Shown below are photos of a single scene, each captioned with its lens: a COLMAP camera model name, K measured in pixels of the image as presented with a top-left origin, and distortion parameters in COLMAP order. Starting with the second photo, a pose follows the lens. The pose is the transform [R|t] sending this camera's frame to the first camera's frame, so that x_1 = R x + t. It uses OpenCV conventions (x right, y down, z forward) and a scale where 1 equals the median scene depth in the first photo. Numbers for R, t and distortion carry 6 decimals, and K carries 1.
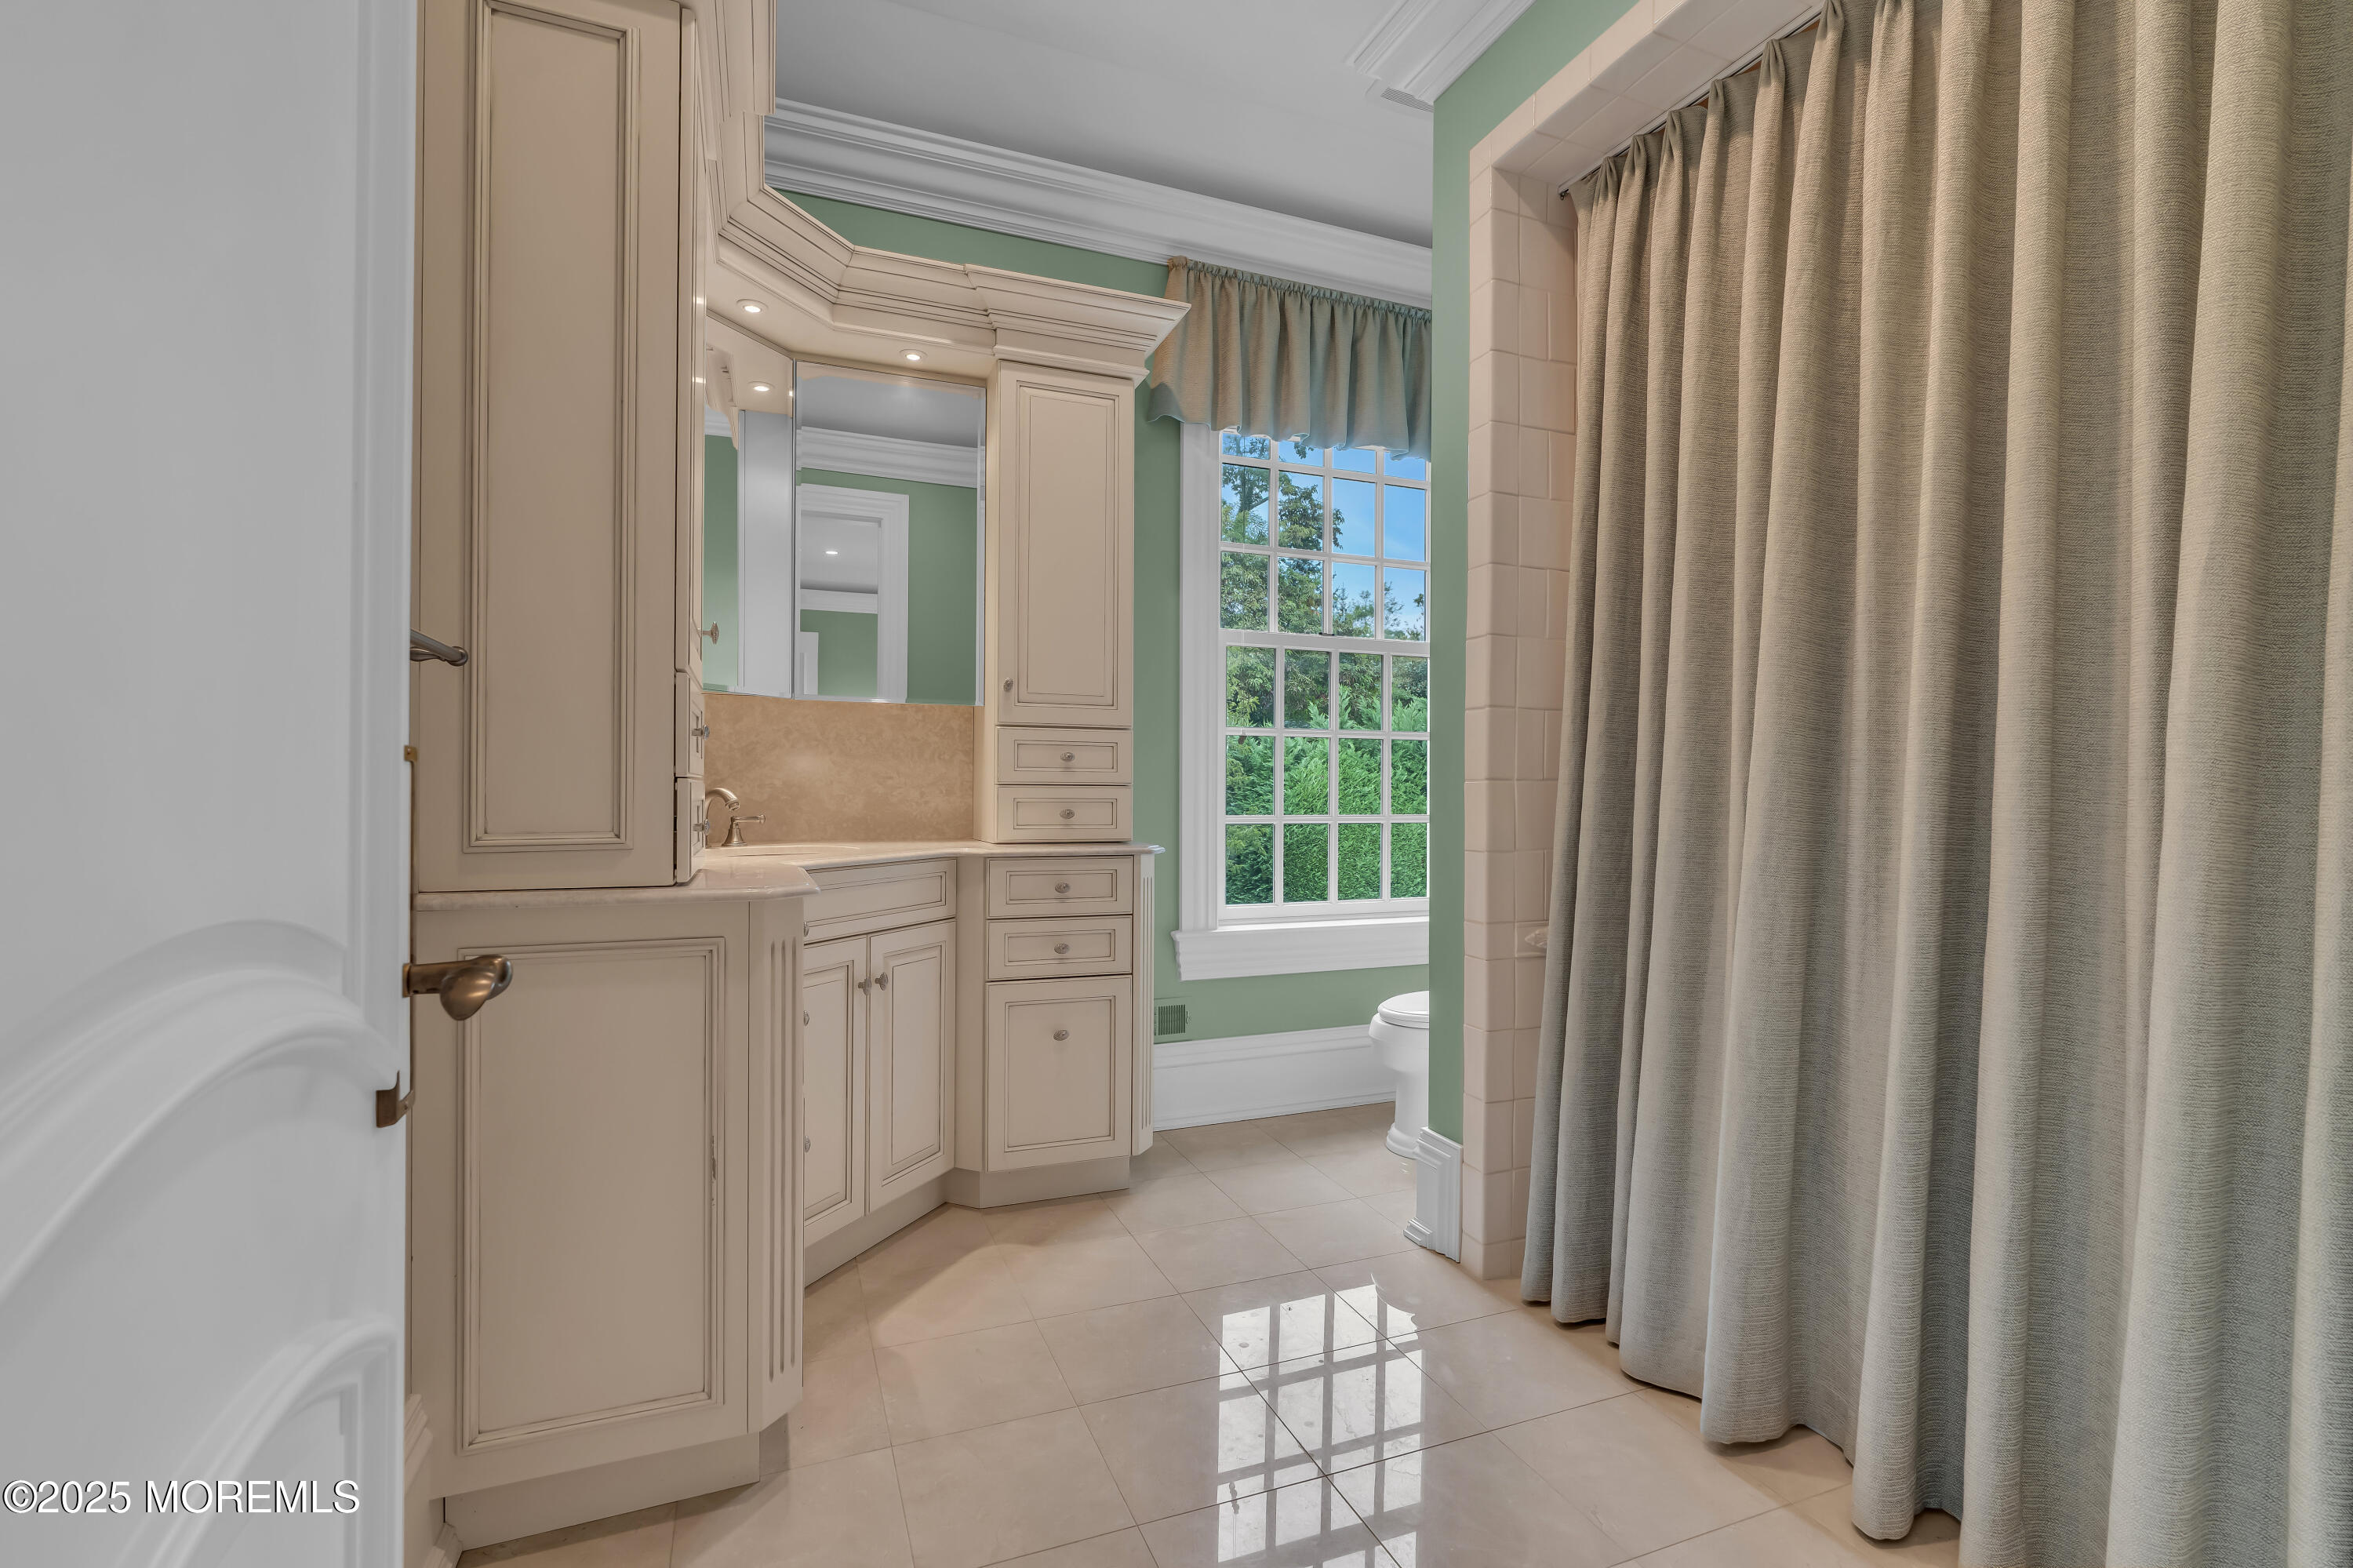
lens RADIAL K [[1044.0, 0, 1204.6], [0, 1044.0, 791.4], [0, 0, 1]] dist [-0.033267, -0.000021]
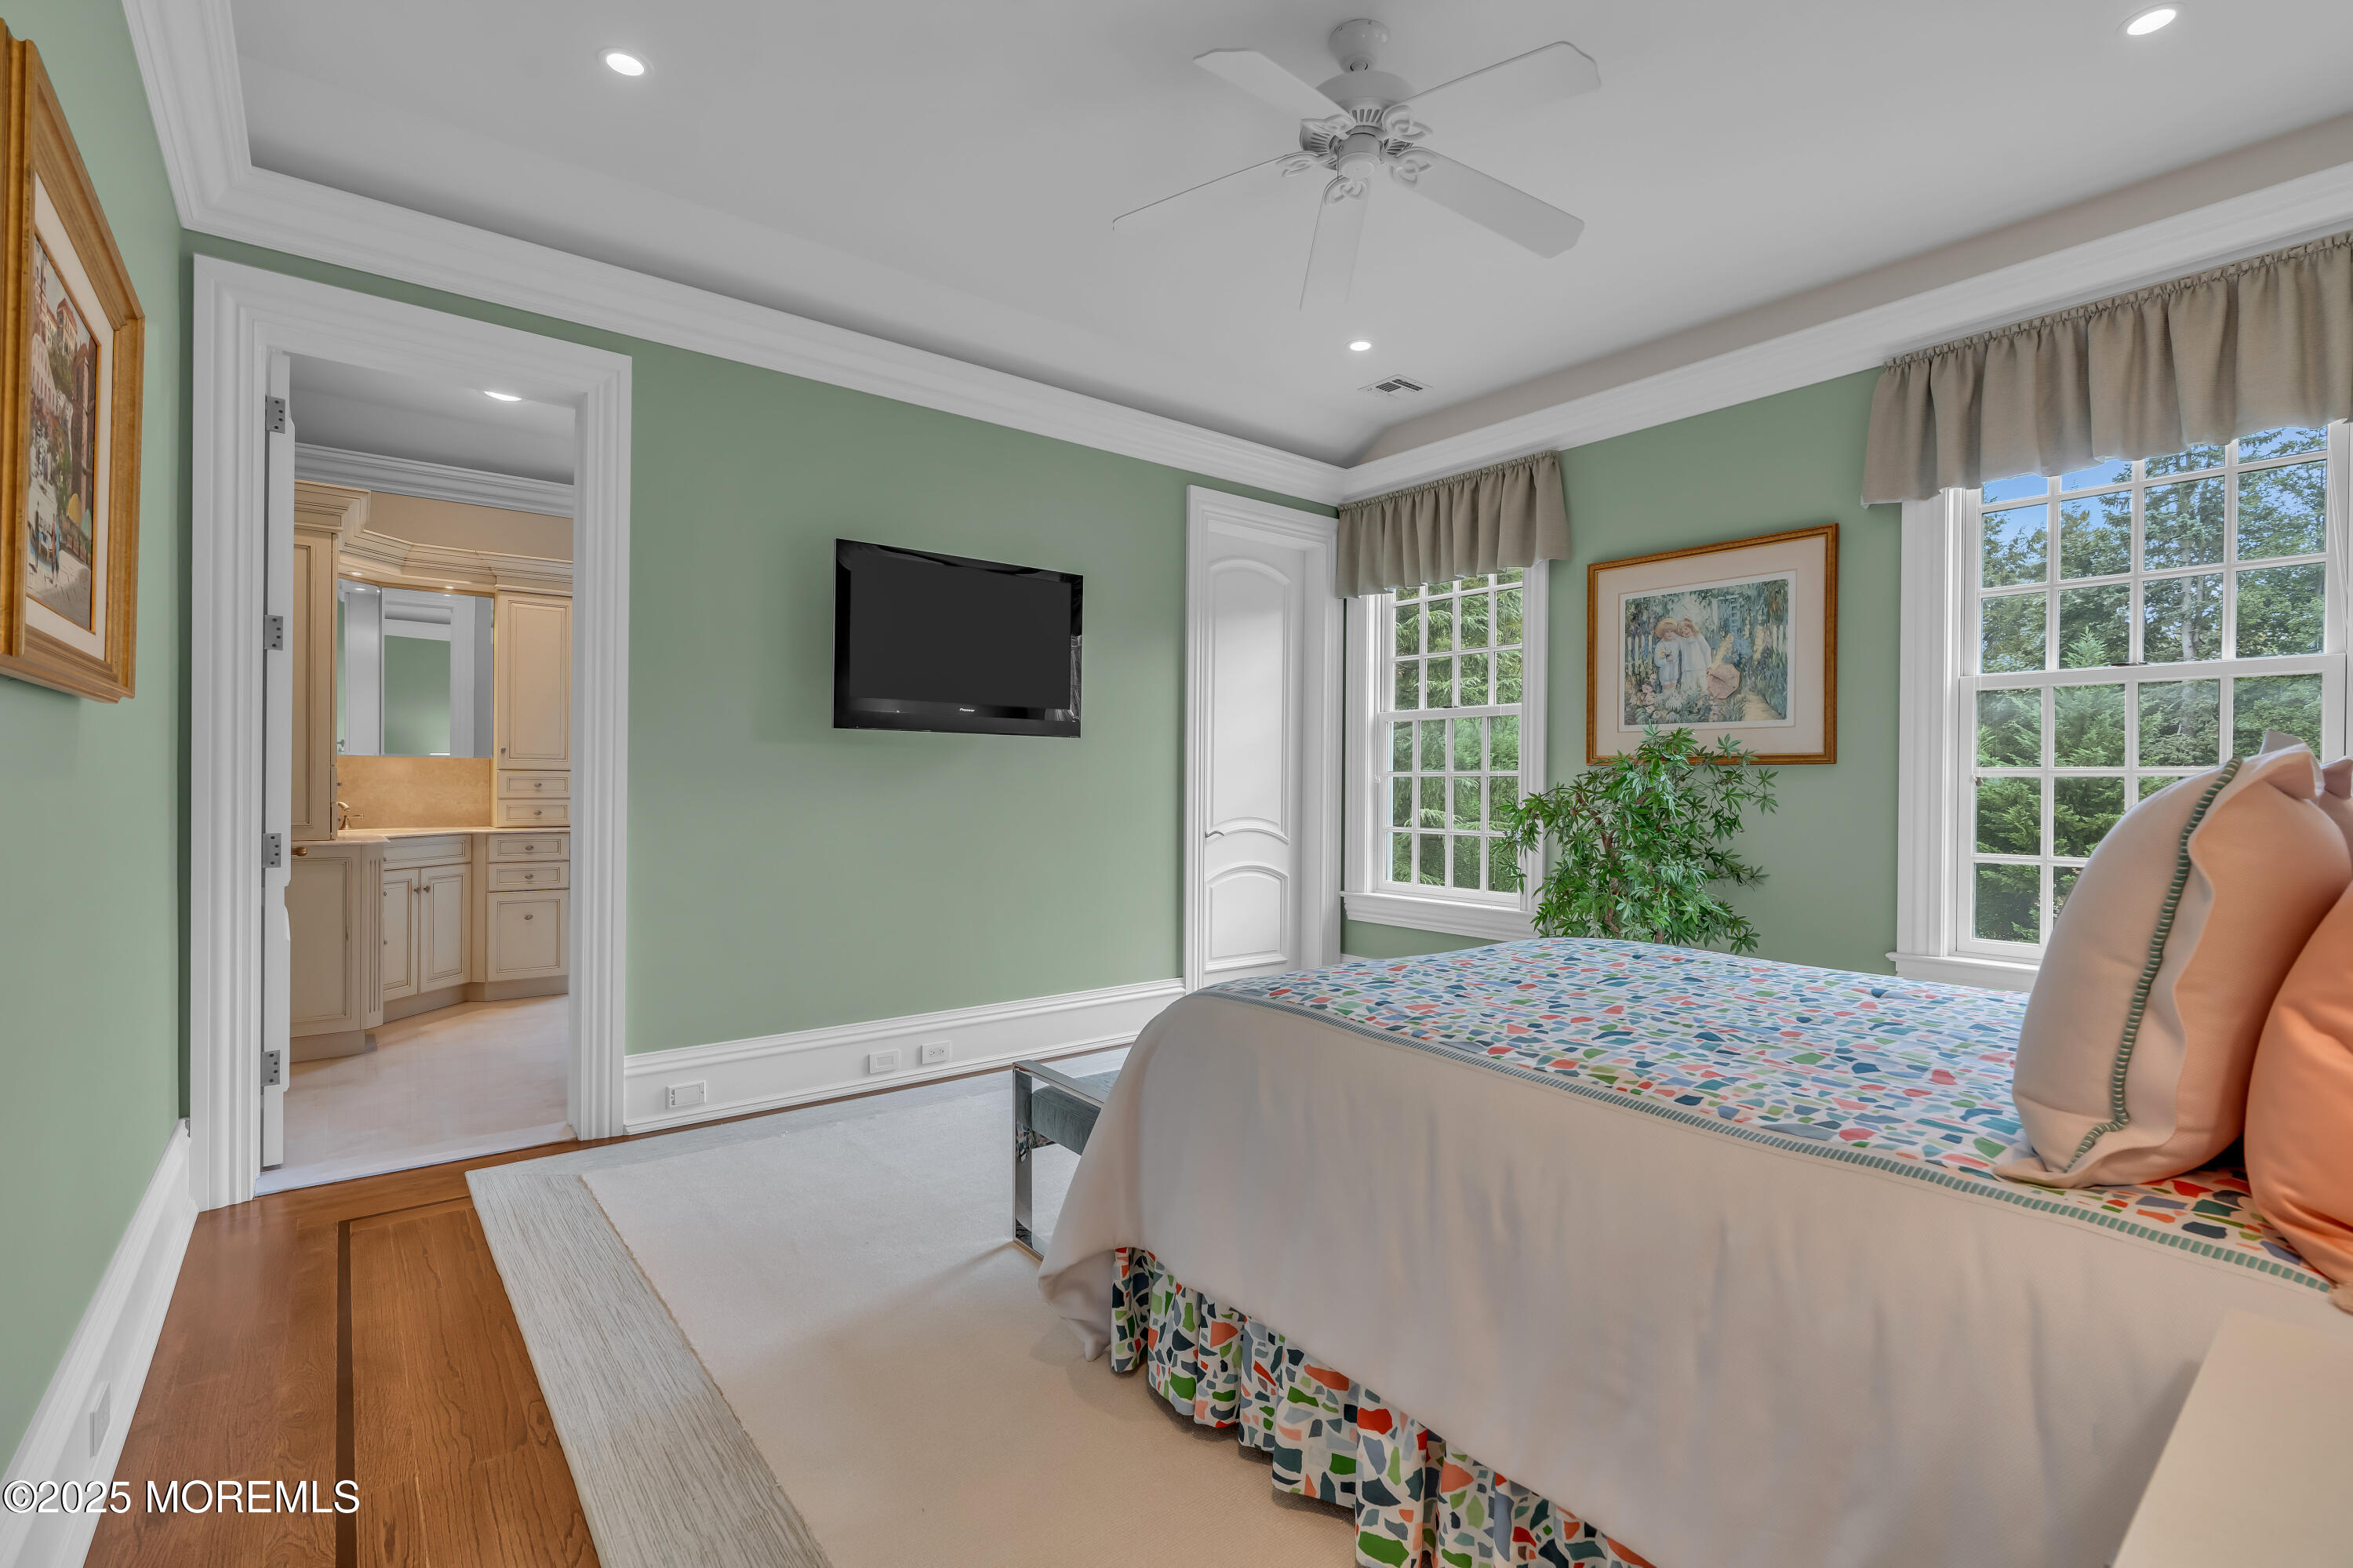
lens RADIAL K [[1048.3, 0, 1176.5], [0, 1048.3, 784.0], [0, 0, 1]] dist [-0.007678, 0.000674]
pose [[0.965131, 0.000717, 0.261768, 0.592190], [-0.002233, 0.999982, 0.005495, -0.053227], [-0.261759, -0.005888, 0.965115, -1.431113]]
